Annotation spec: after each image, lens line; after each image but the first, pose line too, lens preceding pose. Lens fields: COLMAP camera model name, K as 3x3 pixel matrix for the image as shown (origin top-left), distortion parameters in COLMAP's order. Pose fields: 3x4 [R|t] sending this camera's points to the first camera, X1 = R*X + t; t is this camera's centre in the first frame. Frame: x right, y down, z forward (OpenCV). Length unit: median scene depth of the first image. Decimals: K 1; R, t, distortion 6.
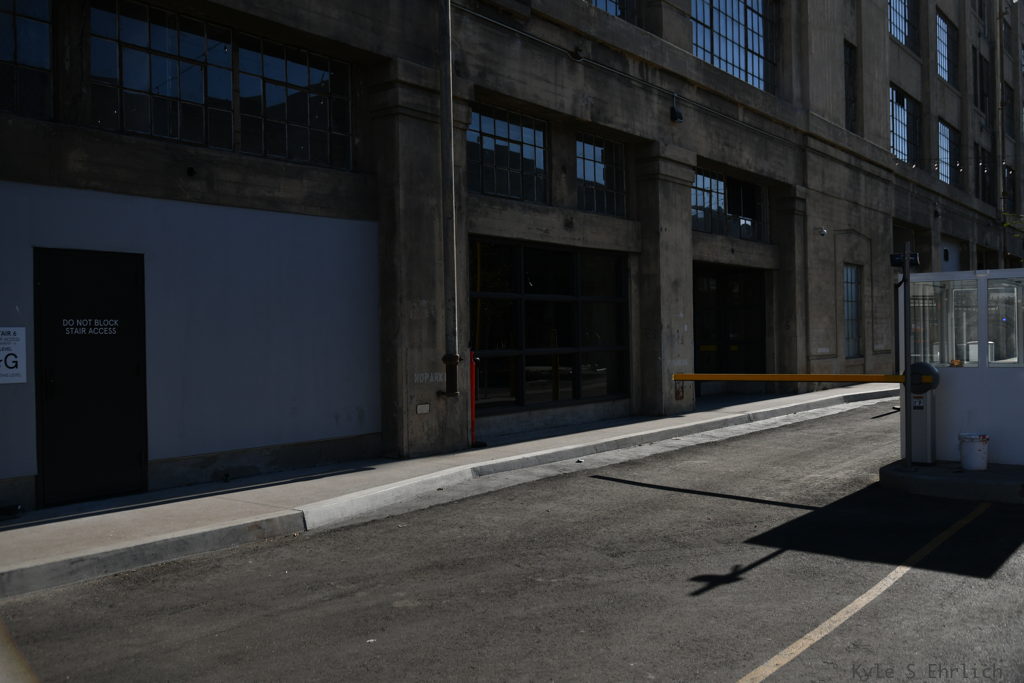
lens RADIAL K [[959.9, 0, 517.9], [0, 959.9, 339.7], [0, 0, 1]] dist [-0.023003, 0.007160]
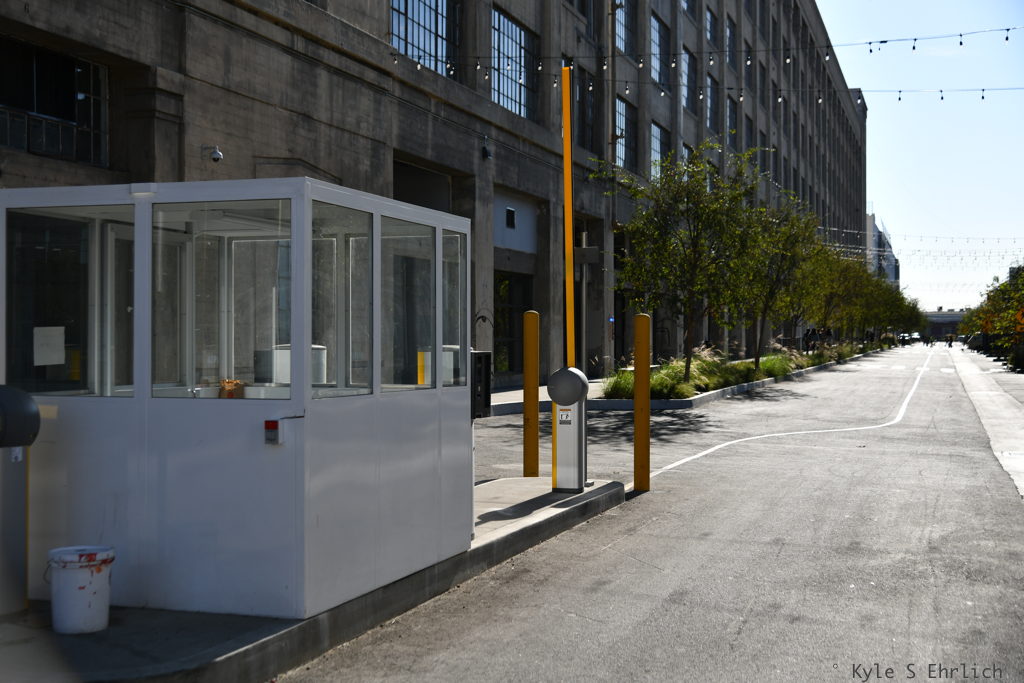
lens RADIAL K [[1379.4, 0, 516.0], [0, 1379.4, 339.9], [0, 0, 1]] dist [-0.044571, 0.094343]
pose [[0.942963, 0.015800, 0.332522, 0.281461], [-0.014659, 0.999875, -0.005941, 0.001726], [-0.332574, 0.000727, 0.943077, 0.207403]]
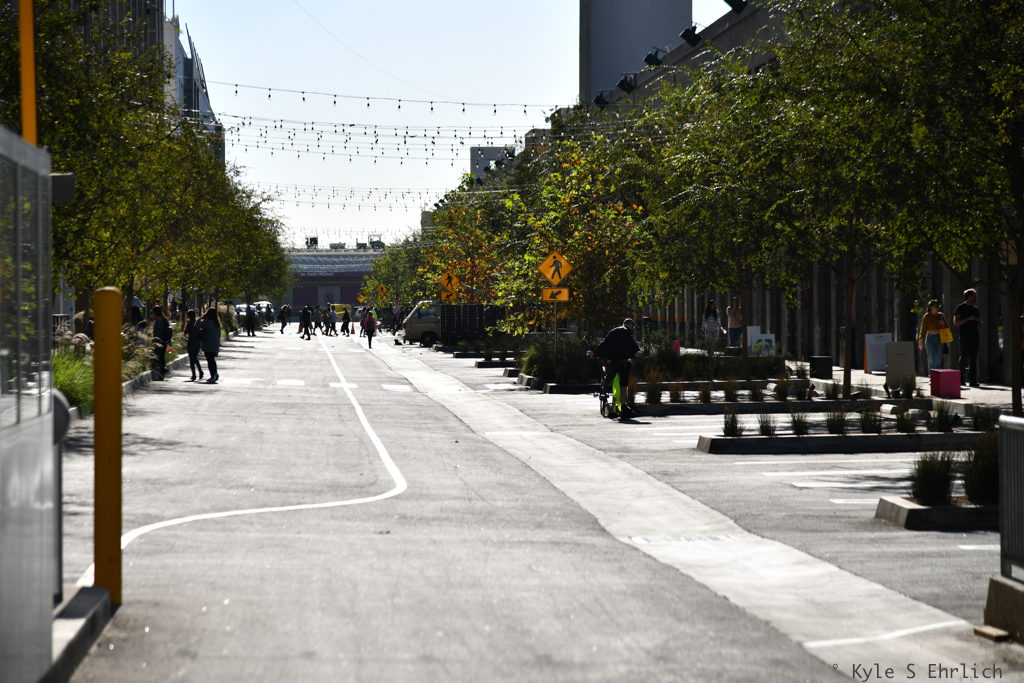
lens RADIAL K [[3455.2, 0, 512.0], [0, 3455.2, 341.5], [0, 0, 1]] dist [0.115066, 1.235399]
pose [[0.765269, 0.007796, 0.643663, -0.036295], [-0.007528, 0.999967, -0.003161, 0.000533], [-0.643666, -0.002426, 0.765303, -0.028488]]
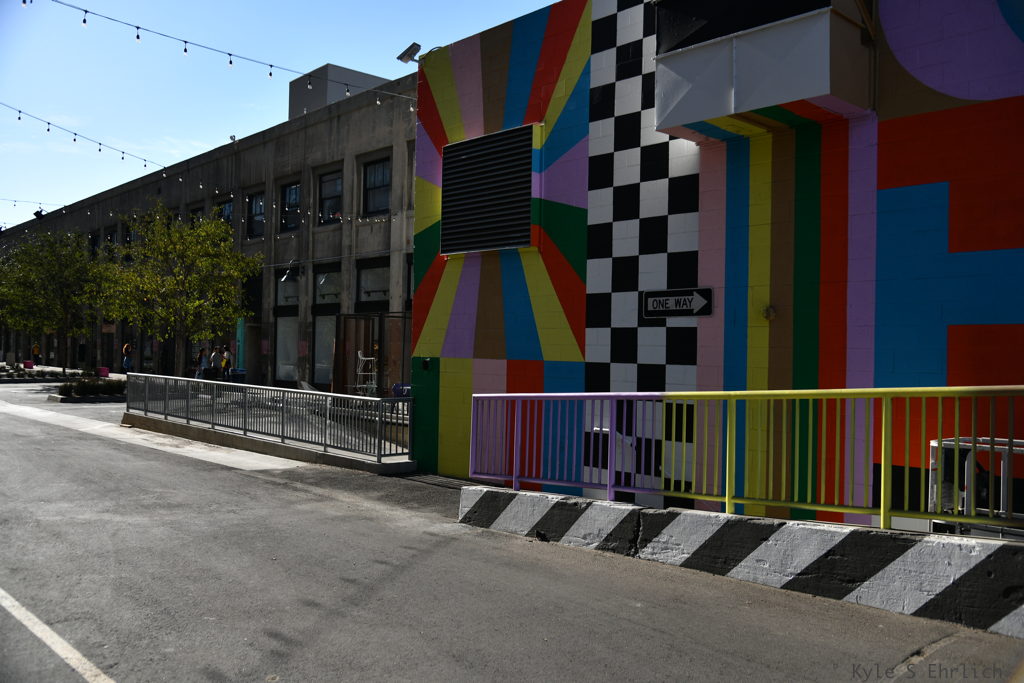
lens RADIAL K [[867.4, 0, 514.3], [0, 867.4, 343.2], [0, 0, 1]] dist [-0.049503, 0.023255]
pose [[0.186888, 0.034256, 0.981784, -0.224498], [-0.023187, 0.999267, -0.030452, 0.004147], [-0.982108, -0.017073, 0.187545, 0.018363]]
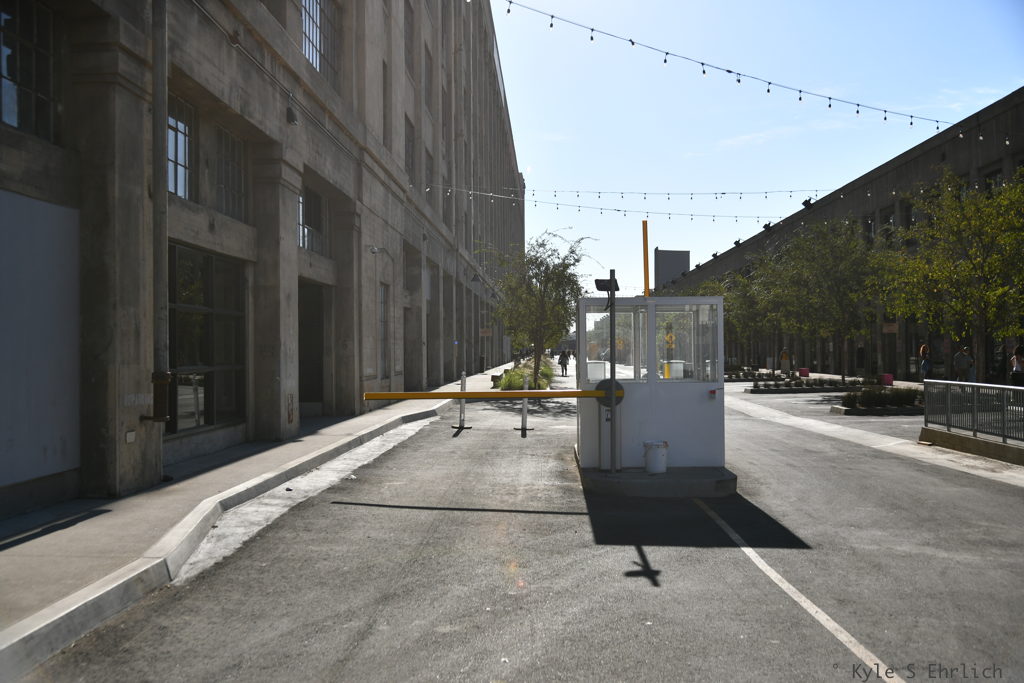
lens RADIAL K [[1065.2, 0, 516.4], [0, 1065.2, 342.2], [0, 0, 1]] dist [-0.057316, 0.061301]
pose [[0.821465, 0.014710, 0.570069, -0.236415], [-0.003561, 0.999780, -0.020668, 0.004942], [-0.570248, 0.014948, 0.821336, 0.033632]]
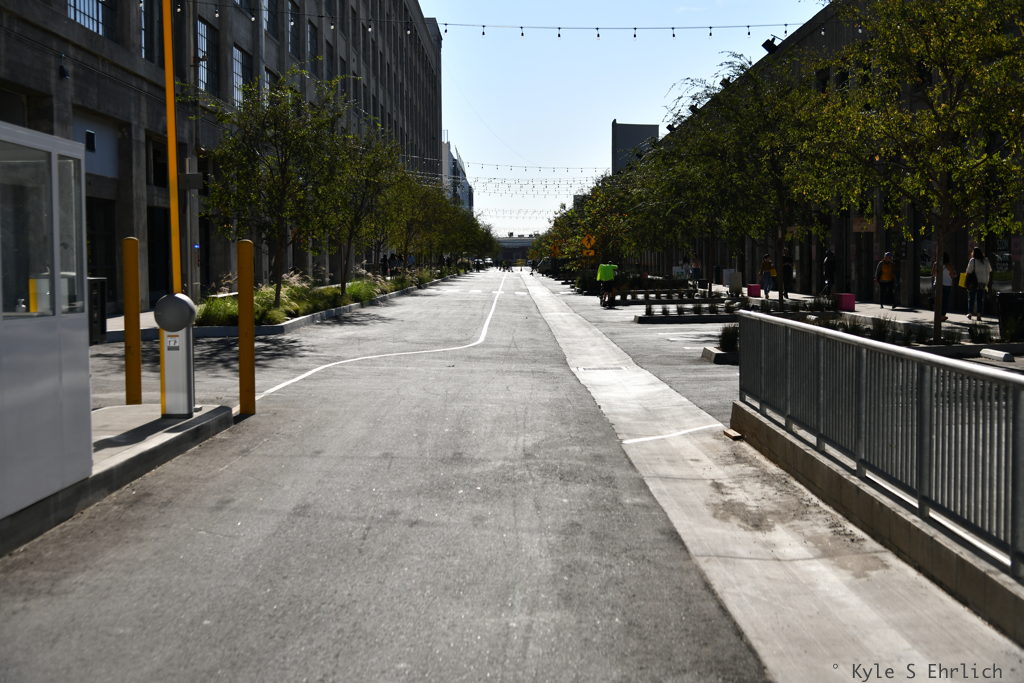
lens RADIAL K [[1379.4, 0, 516.0], [0, 1379.4, 339.9], [0, 0, 1]] dist [-0.044571, 0.094343]
pose [[0.800848, -0.023746, 0.598397, 0.257182], [-0.003643, 0.999002, 0.044518, 0.003007], [-0.598856, -0.037832, 0.799962, 0.193630]]
